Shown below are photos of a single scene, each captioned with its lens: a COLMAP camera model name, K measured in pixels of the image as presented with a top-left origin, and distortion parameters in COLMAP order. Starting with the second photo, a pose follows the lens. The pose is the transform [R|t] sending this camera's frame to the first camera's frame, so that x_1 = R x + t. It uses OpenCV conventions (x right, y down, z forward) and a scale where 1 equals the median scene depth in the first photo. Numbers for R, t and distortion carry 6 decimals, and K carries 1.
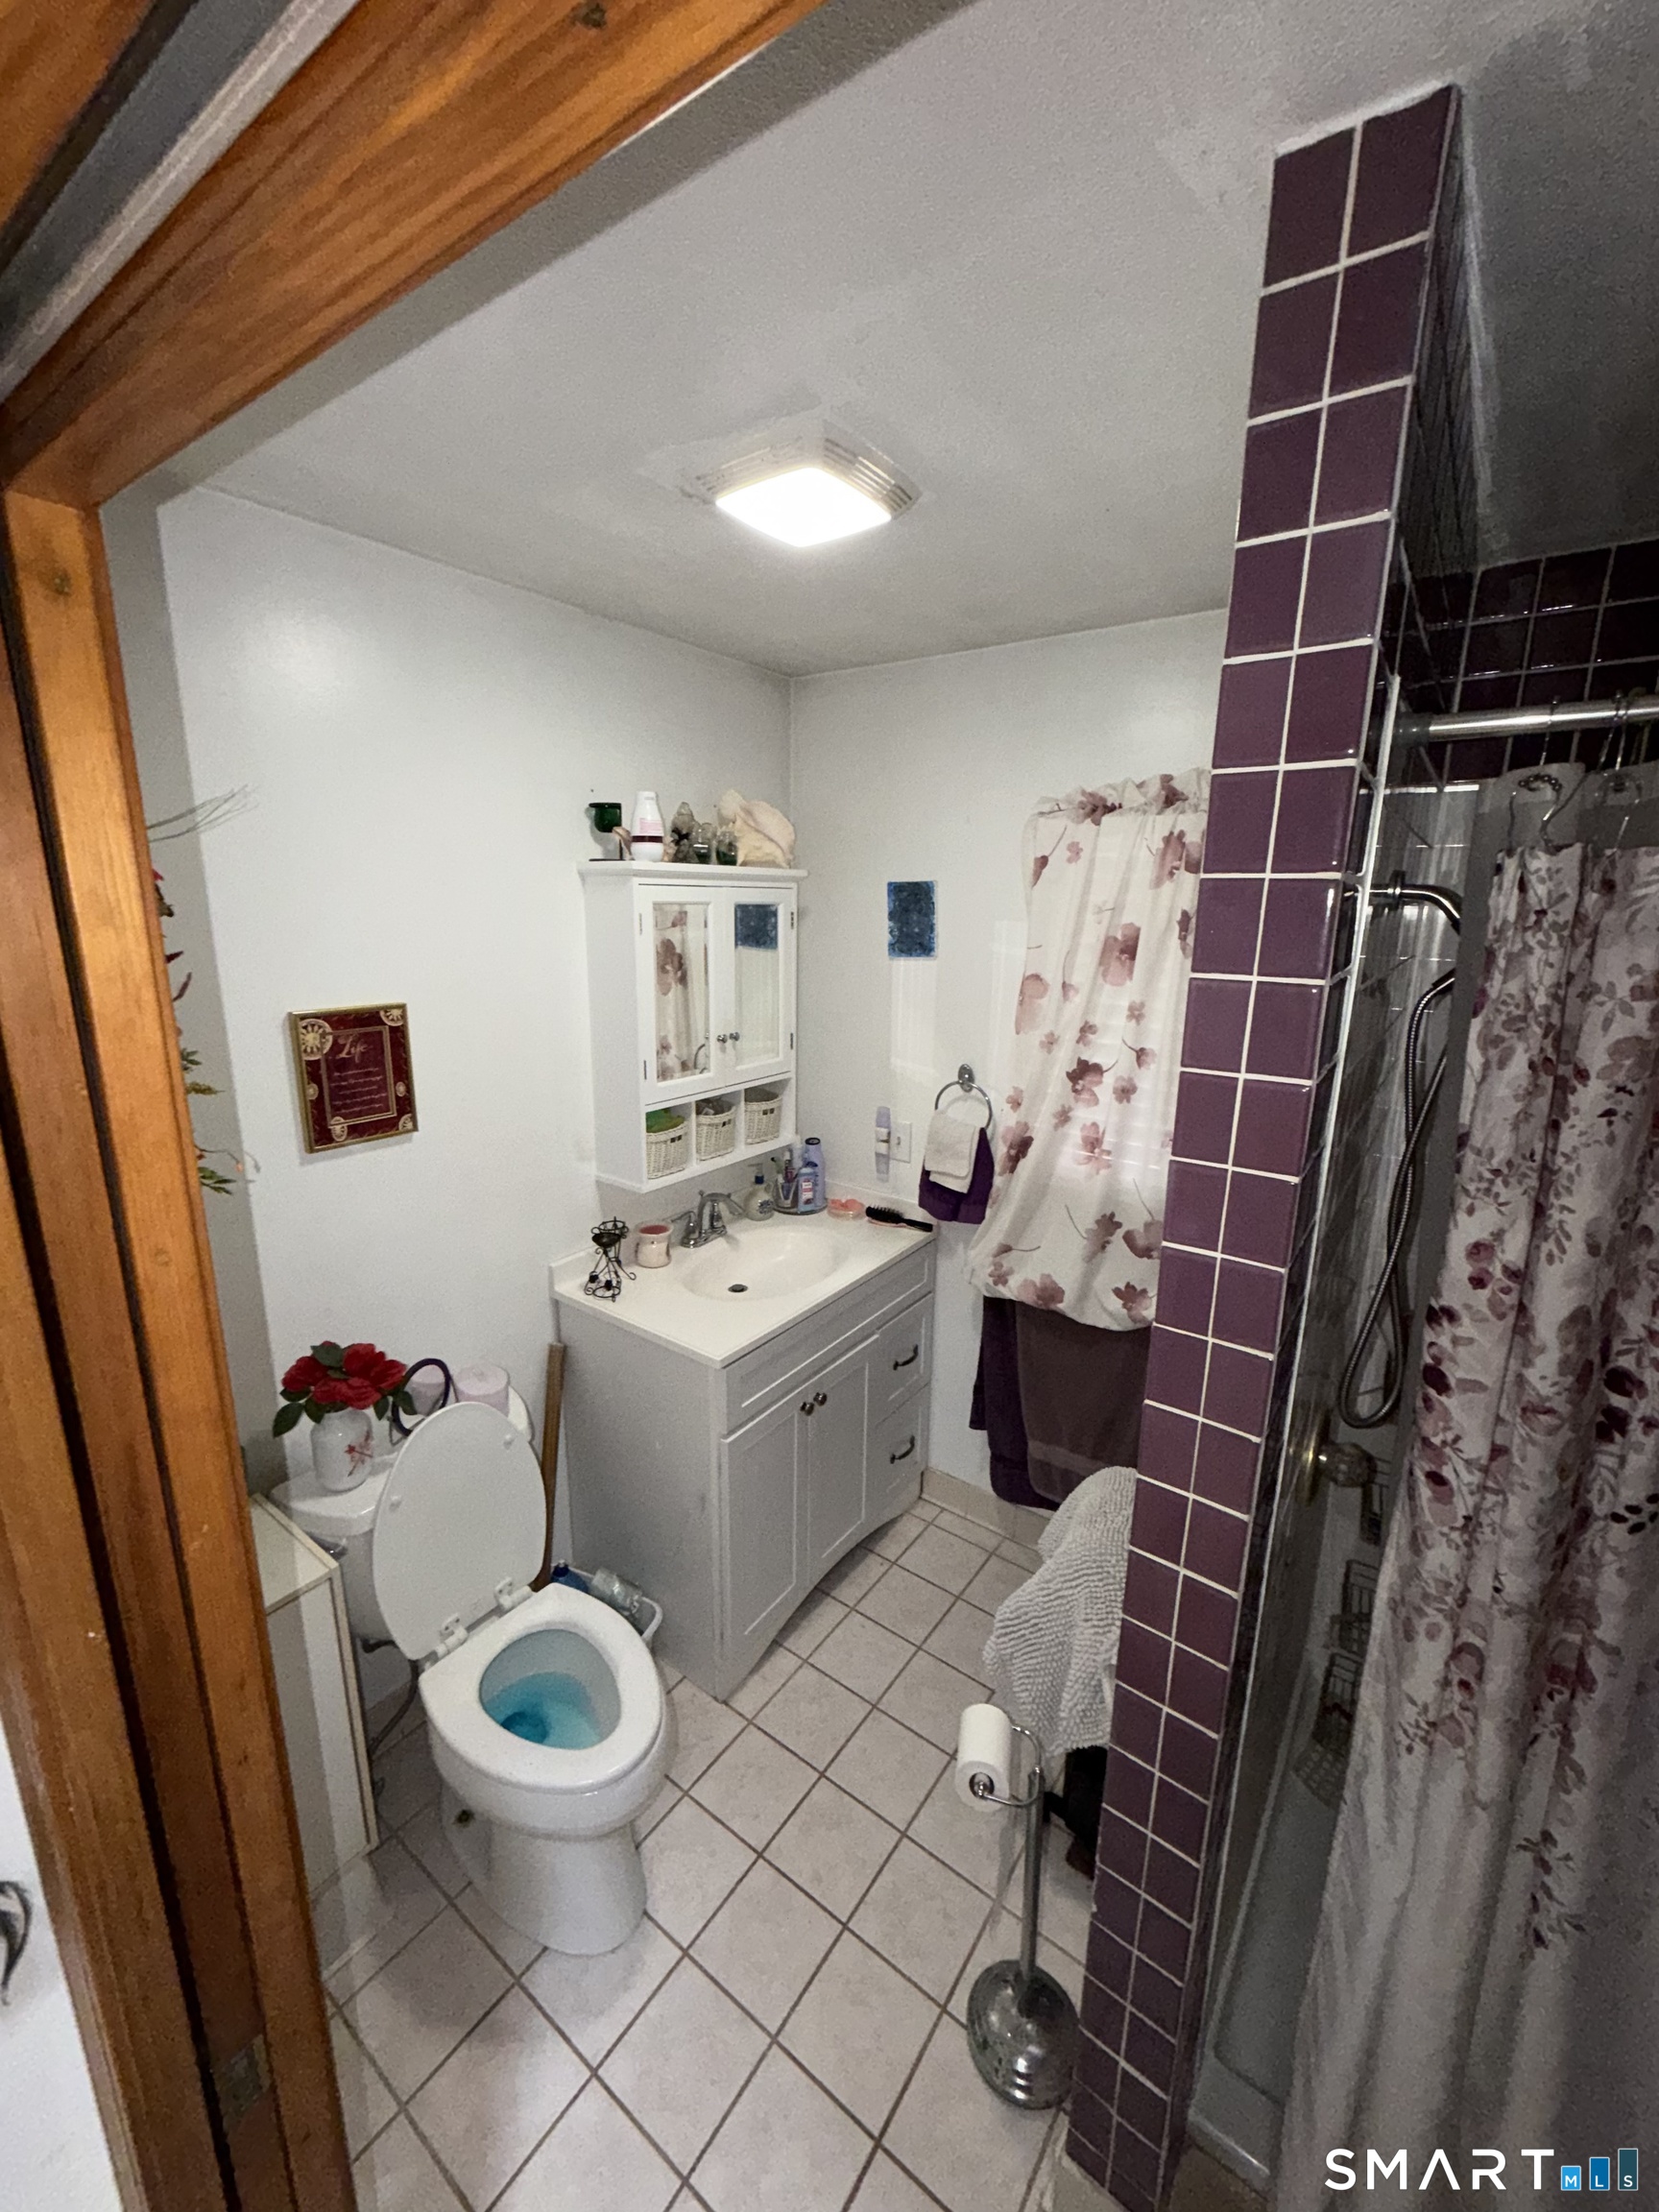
lens RADIAL K [[889.1, 0, 829.1], [0, 889.1, 1101.7], [0, 0, 1]] dist [0.001812, 0.000185]
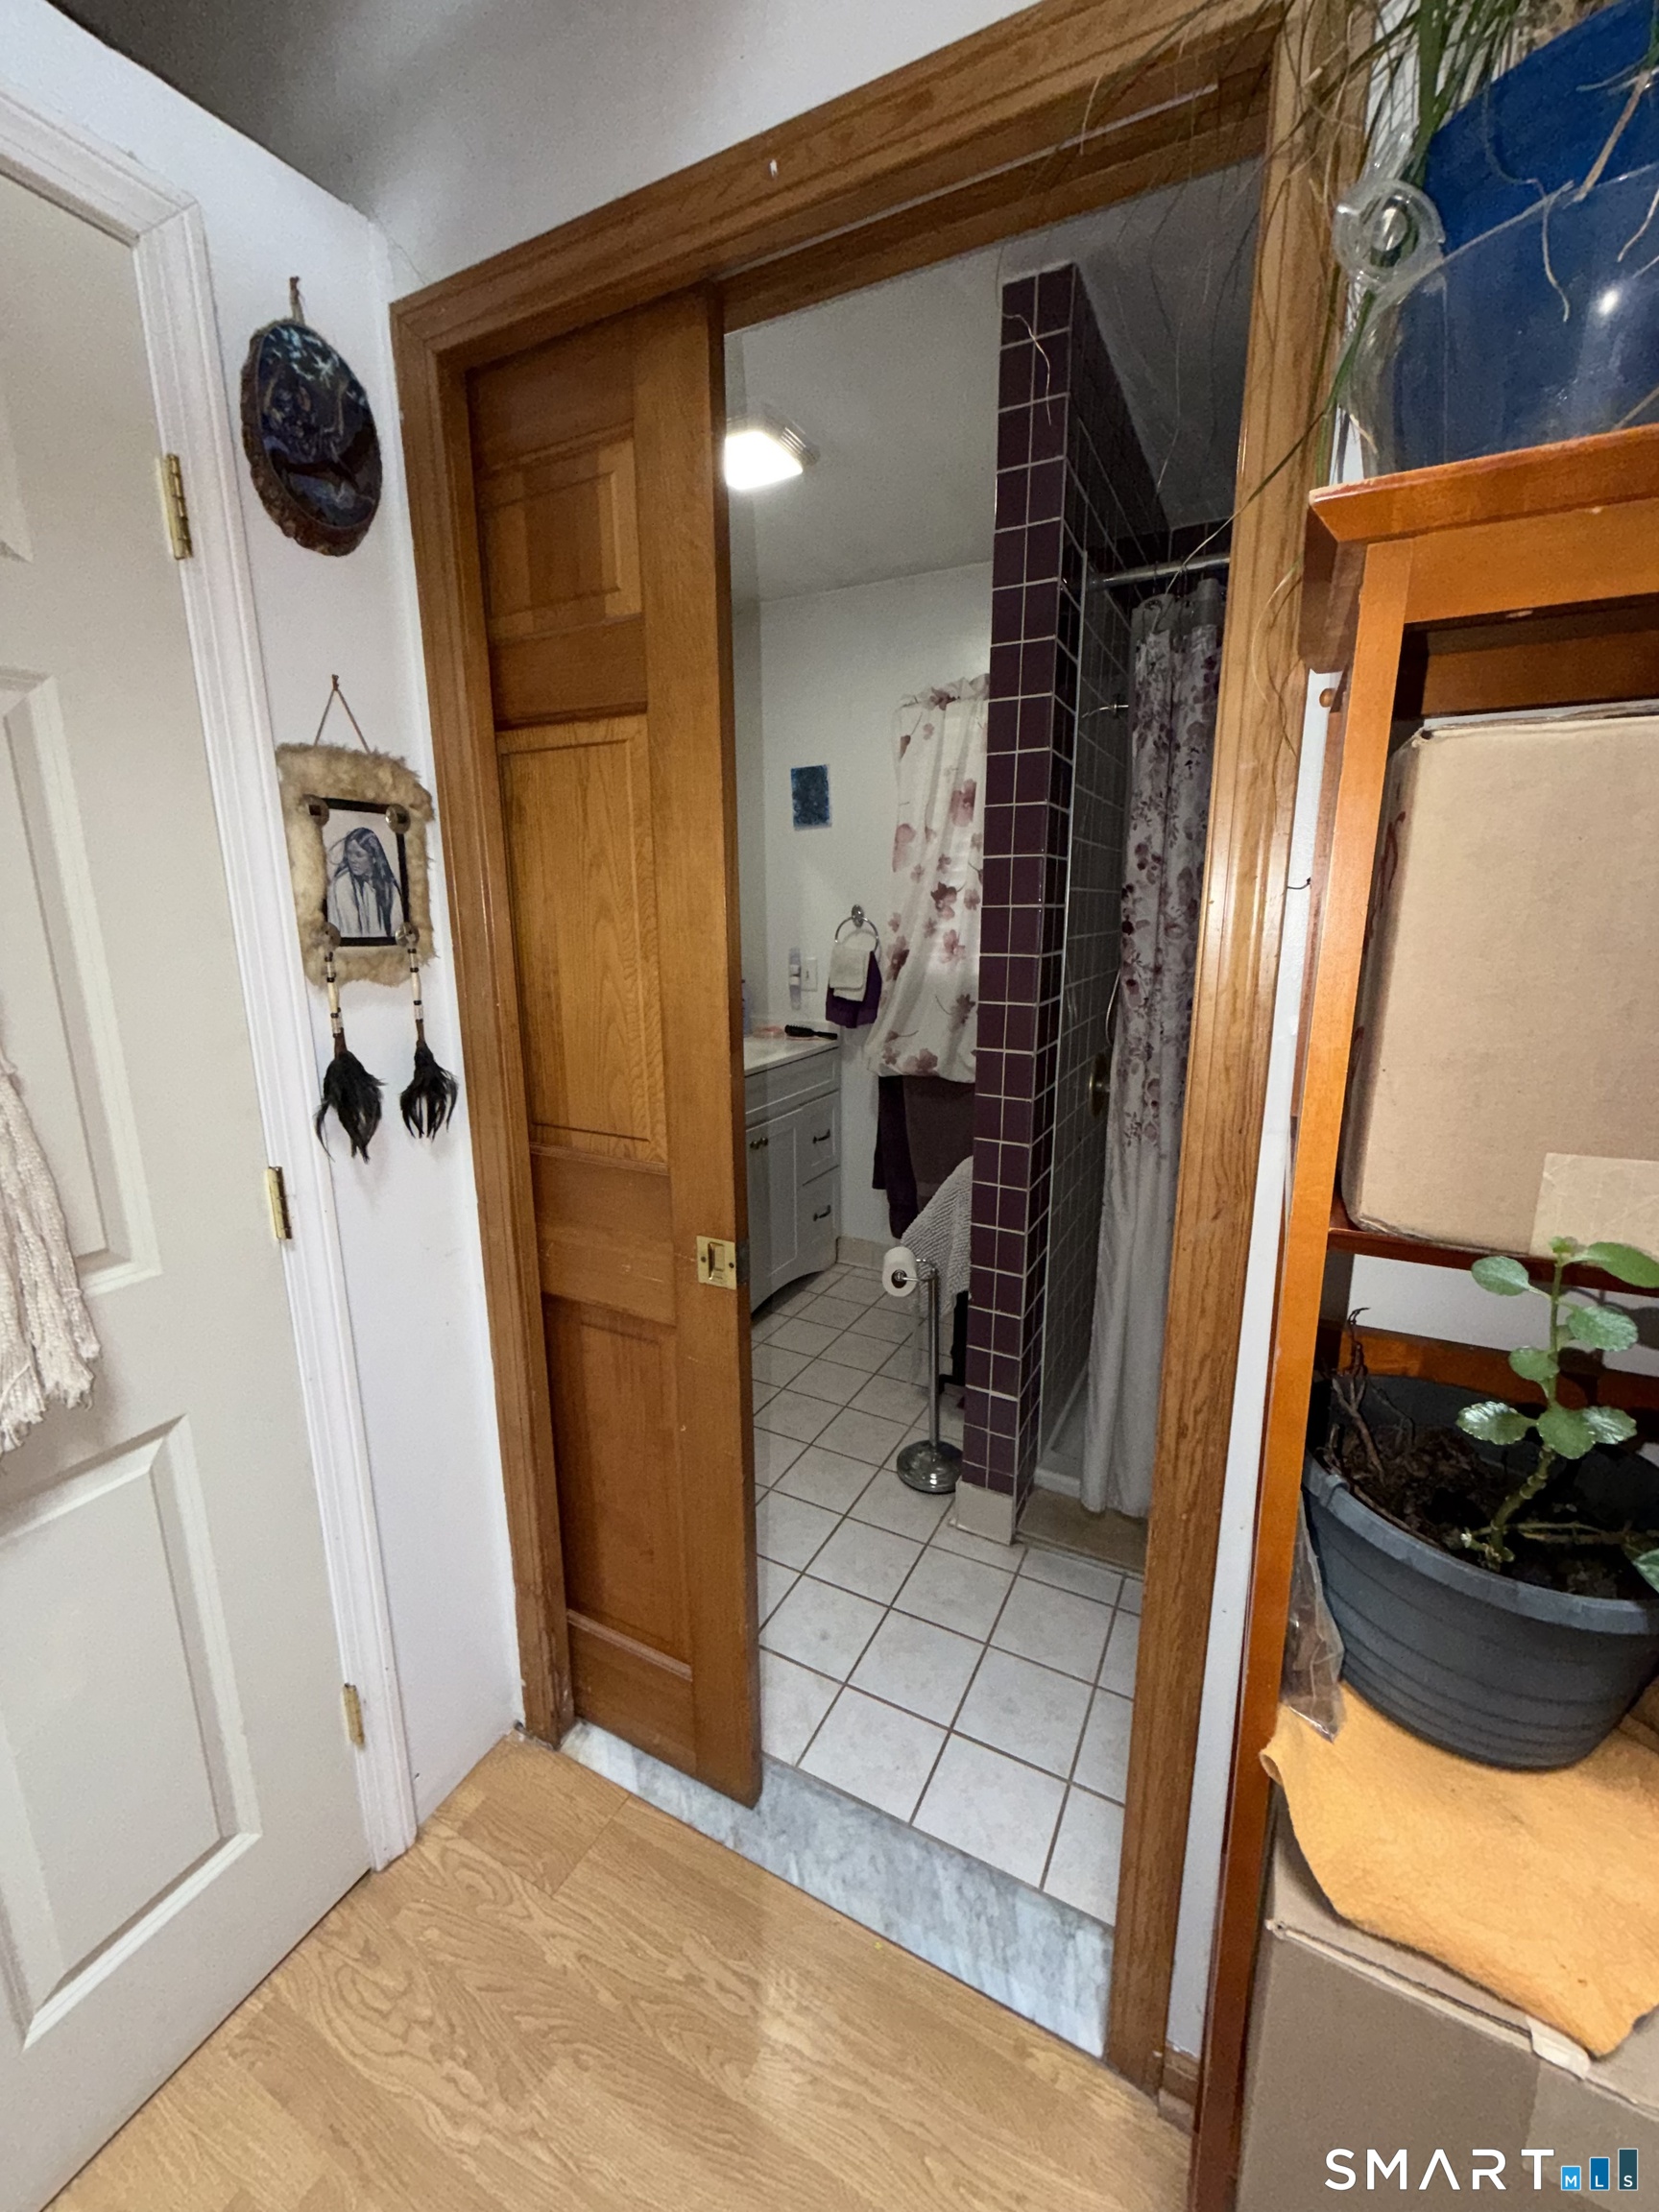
lens RADIAL K [[889.1, 0, 830.5], [0, 889.1, 1102.8], [0, 0, 1]] dist [0.001812, 0.000185]
pose [[0.988586, -0.048316, 0.142701, -0.099832], [0.049433, 0.998768, -0.004295, 0.290880], [-0.142318, 0.011300, 0.989756, -0.339436]]
